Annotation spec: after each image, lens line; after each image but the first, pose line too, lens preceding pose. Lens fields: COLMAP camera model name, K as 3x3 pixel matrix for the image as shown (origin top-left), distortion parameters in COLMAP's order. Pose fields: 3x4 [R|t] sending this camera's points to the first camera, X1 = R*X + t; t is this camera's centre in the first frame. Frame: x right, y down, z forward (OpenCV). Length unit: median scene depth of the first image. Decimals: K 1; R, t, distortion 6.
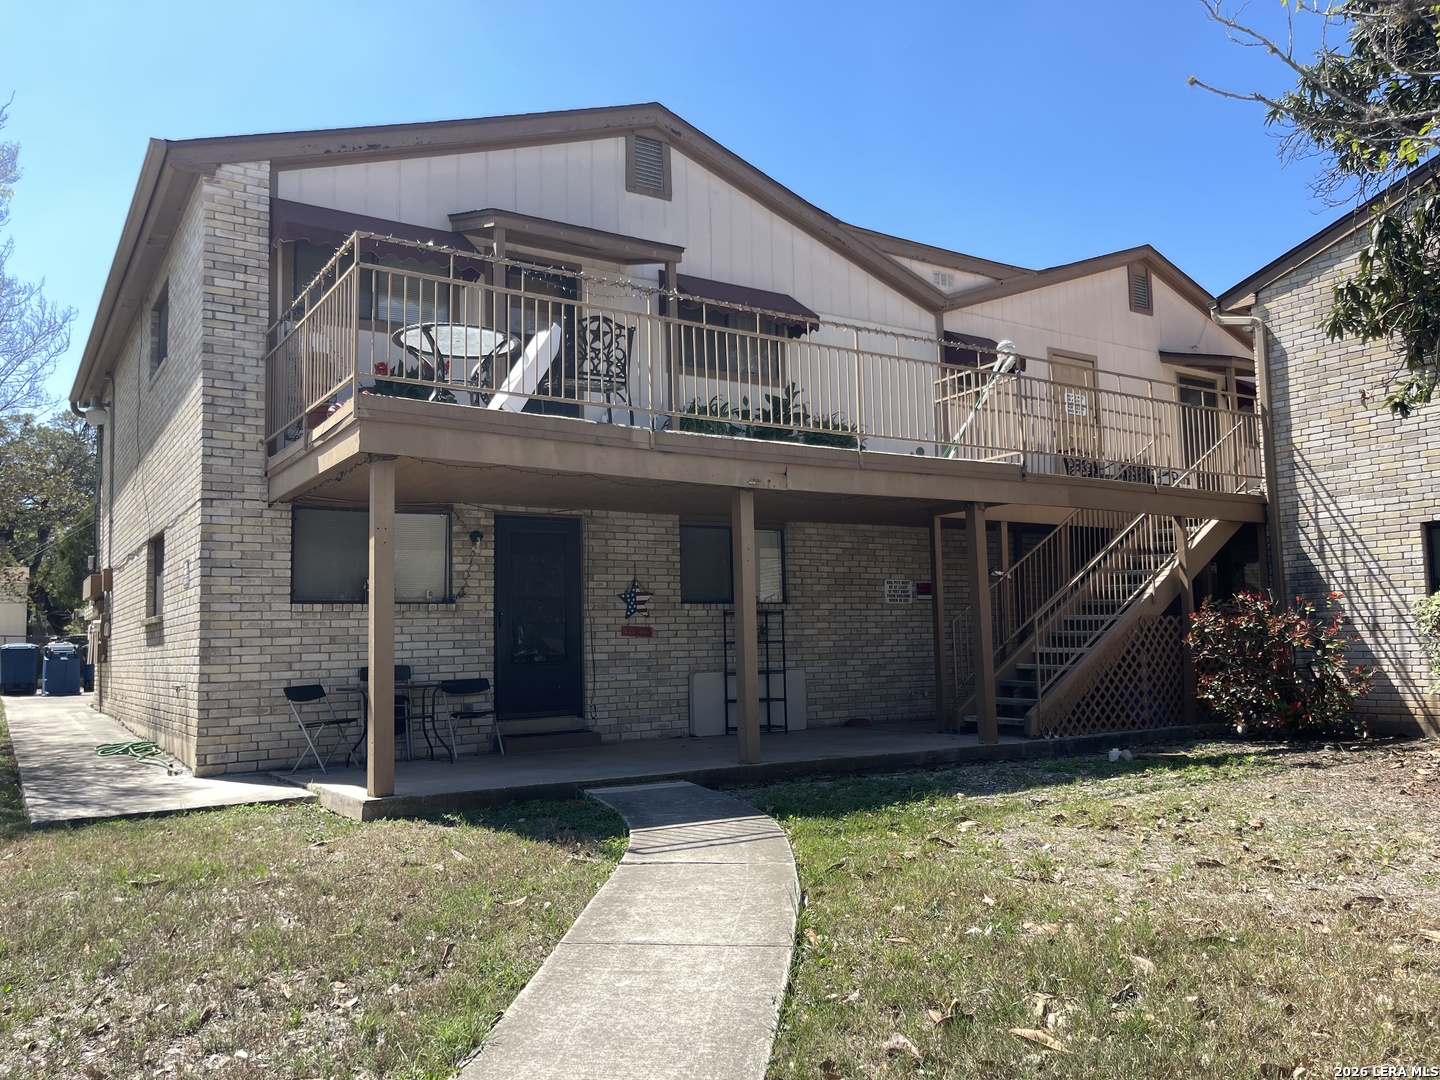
lens RADIAL K [[1064.6, 0, 720.0], [0, 1064.6, 540.0], [0, 0, 1]] dist [0.086558, -0.117353]
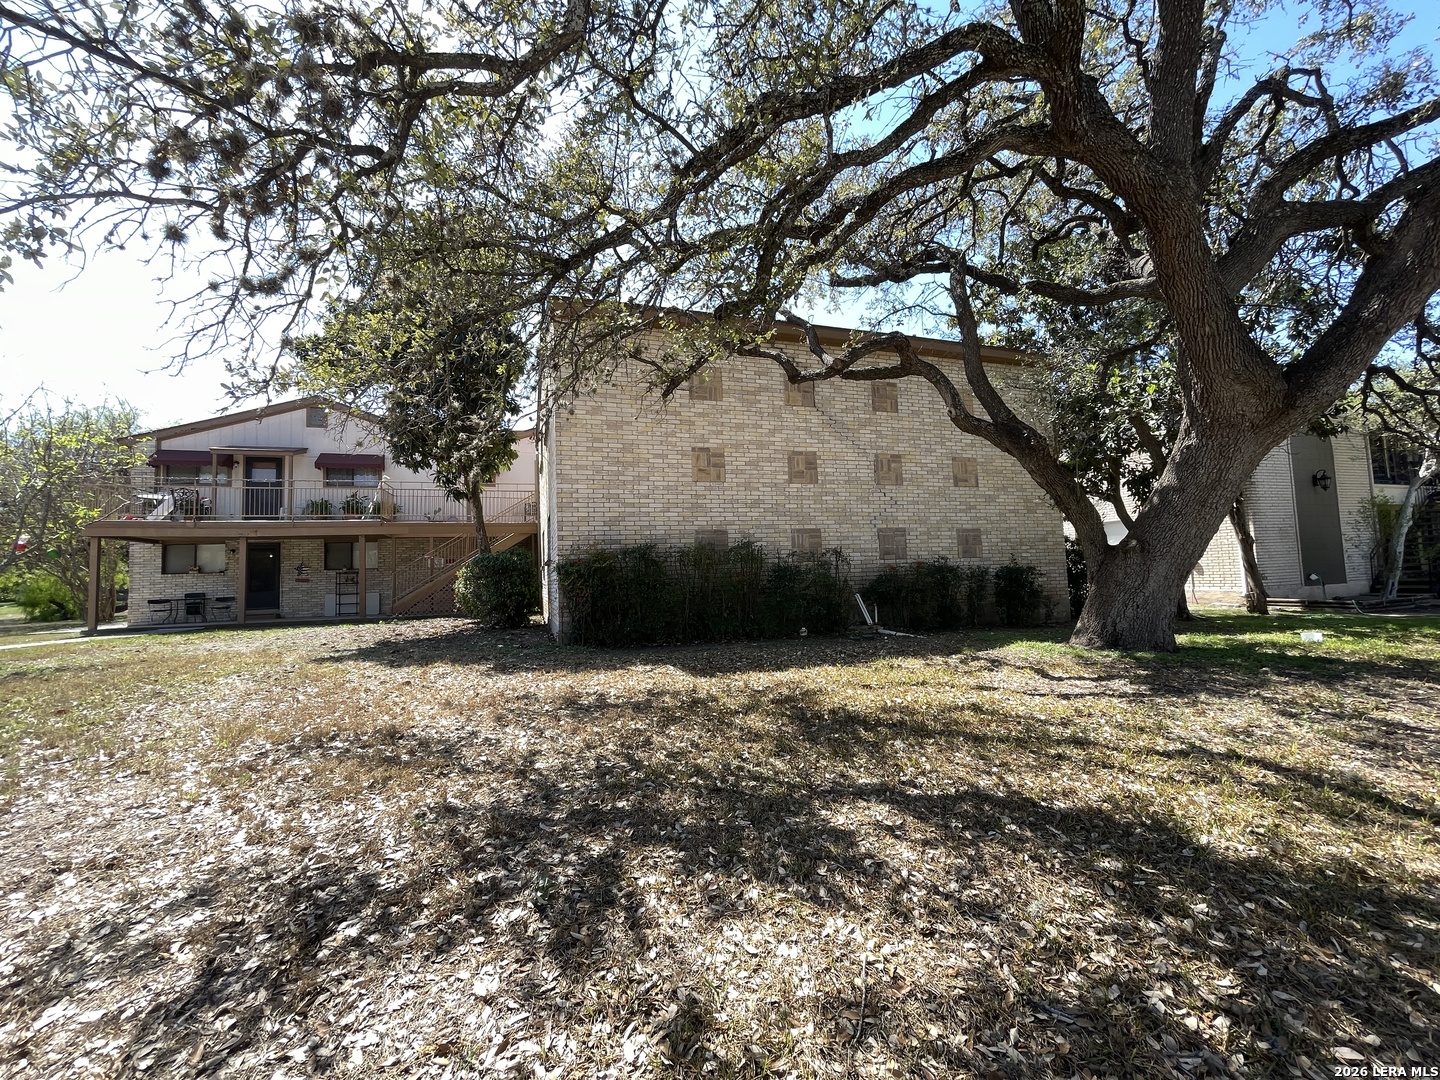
lens RADIAL K [[566.0, 0, 720.0], [0, 566.0, 540.0], [0, 0, 1]] dist [-0.000003, 0.000226]
pose [[0.976732, -0.020894, -0.213445, 1.498680], [0.030883, 0.998573, 0.043572, -0.063033], [0.212230, -0.049150, 0.975983, -0.298659]]
